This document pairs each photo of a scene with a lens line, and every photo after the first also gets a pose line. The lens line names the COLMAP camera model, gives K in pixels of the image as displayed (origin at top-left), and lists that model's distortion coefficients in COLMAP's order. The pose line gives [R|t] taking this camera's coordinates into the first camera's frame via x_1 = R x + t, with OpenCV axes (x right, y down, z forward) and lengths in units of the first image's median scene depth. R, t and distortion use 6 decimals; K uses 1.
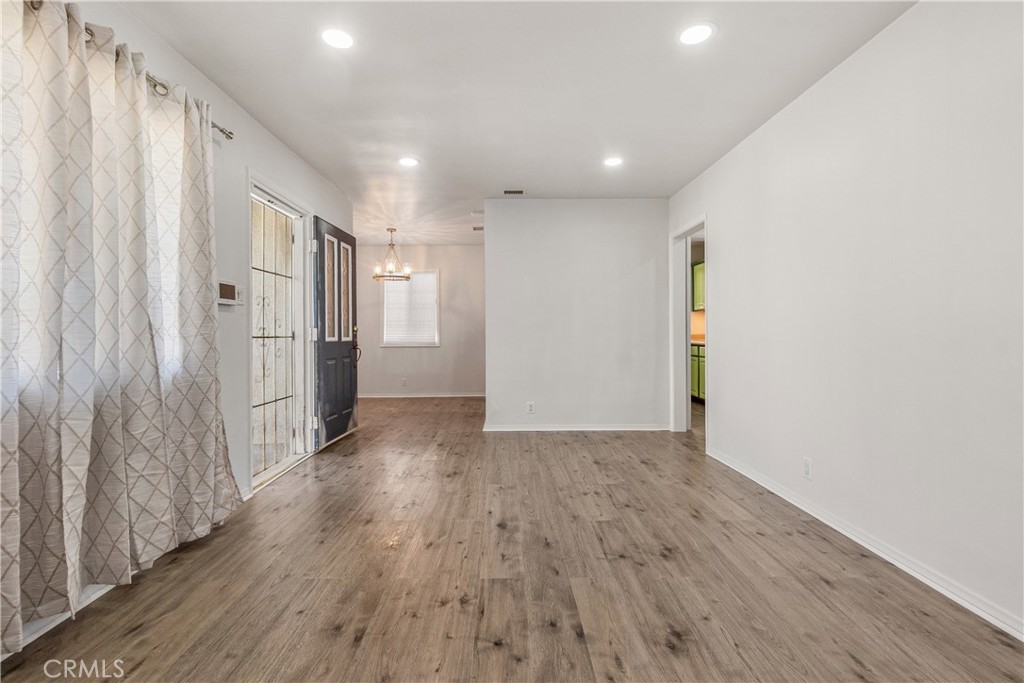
lens RADIAL K [[439.8, 0, 524.1], [0, 439.8, 335.0], [0, 0, 1]] dist [-0.006680, 0.000138]
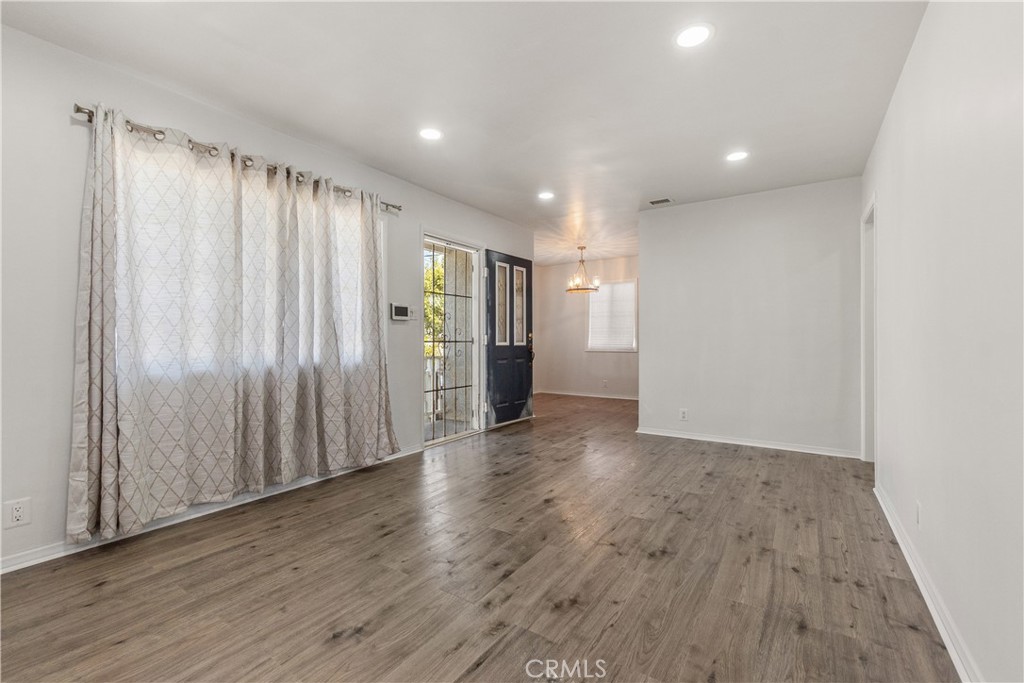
lens RADIAL K [[439.8, 0, 538.6], [0, 439.8, 337.9], [0, 0, 1]] dist [-0.006680, 0.000138]
pose [[0.835564, -0.001475, -0.549390, 0.524386], [-0.003566, 0.999961, -0.008109, 0.004351], [0.549381, 0.008735, 0.835526, -0.005494]]
